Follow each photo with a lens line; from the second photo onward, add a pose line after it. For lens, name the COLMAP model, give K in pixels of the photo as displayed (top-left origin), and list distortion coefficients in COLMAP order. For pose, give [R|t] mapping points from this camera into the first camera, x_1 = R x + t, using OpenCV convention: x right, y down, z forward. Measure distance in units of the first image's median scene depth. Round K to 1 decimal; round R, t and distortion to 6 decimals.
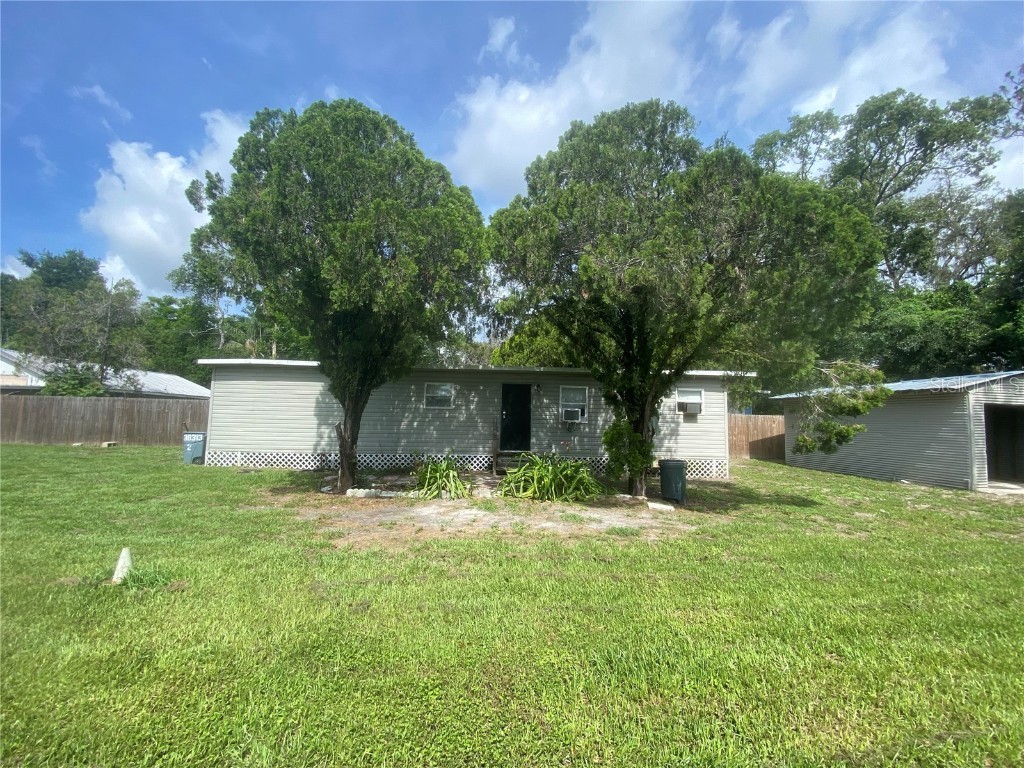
lens RADIAL K [[422.3, 0, 514.4], [0, 422.3, 383.4], [0, 0, 1]] dist [0.050618, -0.037177]
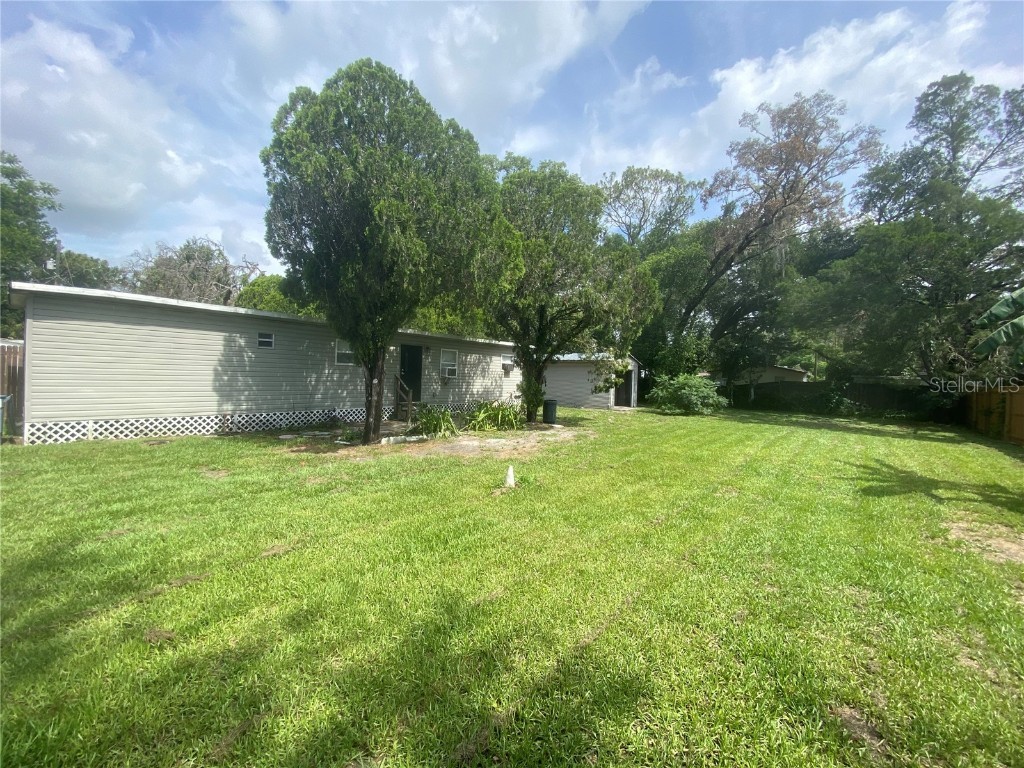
lens RADIAL K [[422.3, 0, 514.4], [0, 422.3, 383.4], [0, 0, 1]] dist [0.050618, -0.037177]
pose [[0.629252, -0.017289, 0.777009, -0.749209], [-0.078888, 0.993168, 0.085986, -0.017753], [-0.773187, -0.115404, 0.623589, 0.021430]]
